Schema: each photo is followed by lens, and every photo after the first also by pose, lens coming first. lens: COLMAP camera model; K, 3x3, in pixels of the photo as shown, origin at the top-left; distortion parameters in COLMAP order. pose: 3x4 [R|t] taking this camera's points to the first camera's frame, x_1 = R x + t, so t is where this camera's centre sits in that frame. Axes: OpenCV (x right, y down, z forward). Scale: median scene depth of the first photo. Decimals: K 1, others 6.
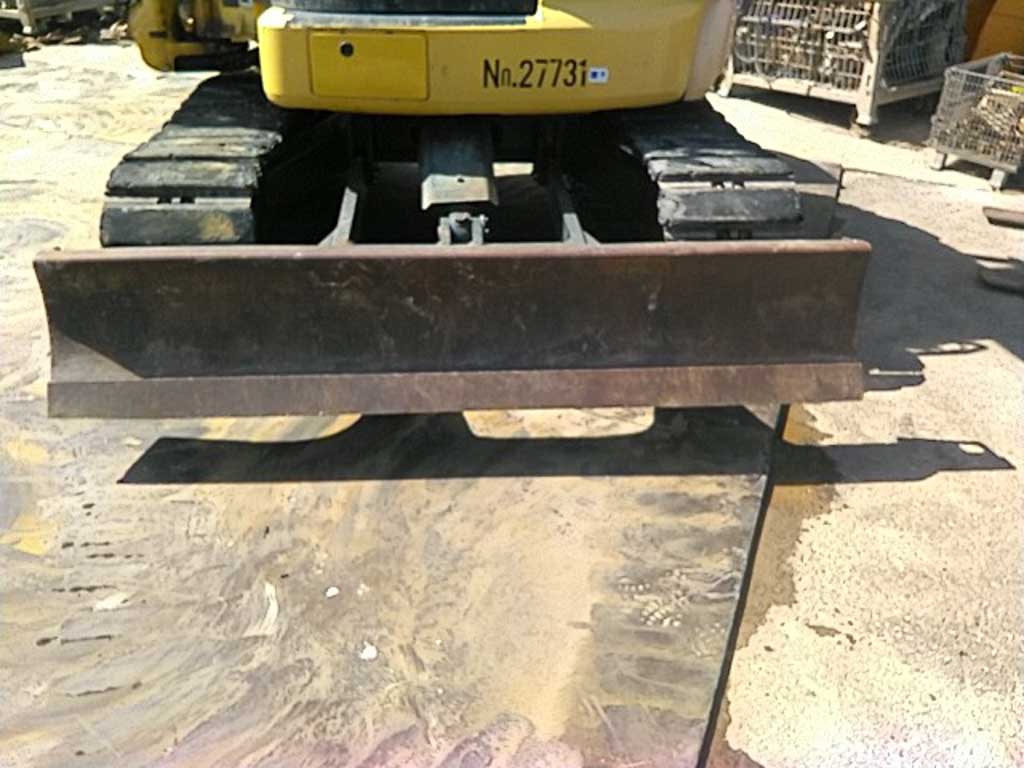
lens RADIAL K [[832.3, 0, 507.6], [0, 832.3, 392.4], [0, 0, 1]] dist [0.210252, -0.605891]
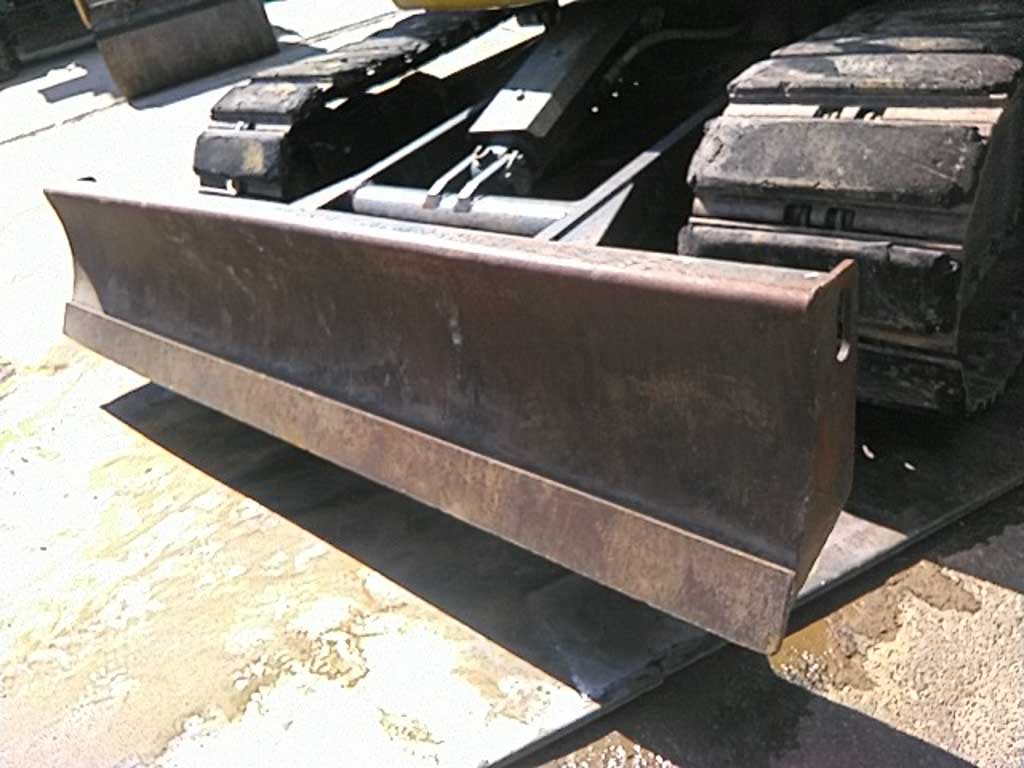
lens RADIAL K [[832.3, 0, 507.6], [0, 832.3, 392.4], [0, 0, 1]] dist [0.210252, -0.605891]
pose [[0.671831, 0.237832, -0.701484, 0.543261], [-0.154879, 0.971220, 0.180952, -0.157953], [0.724331, -0.012924, 0.689331, 0.567940]]
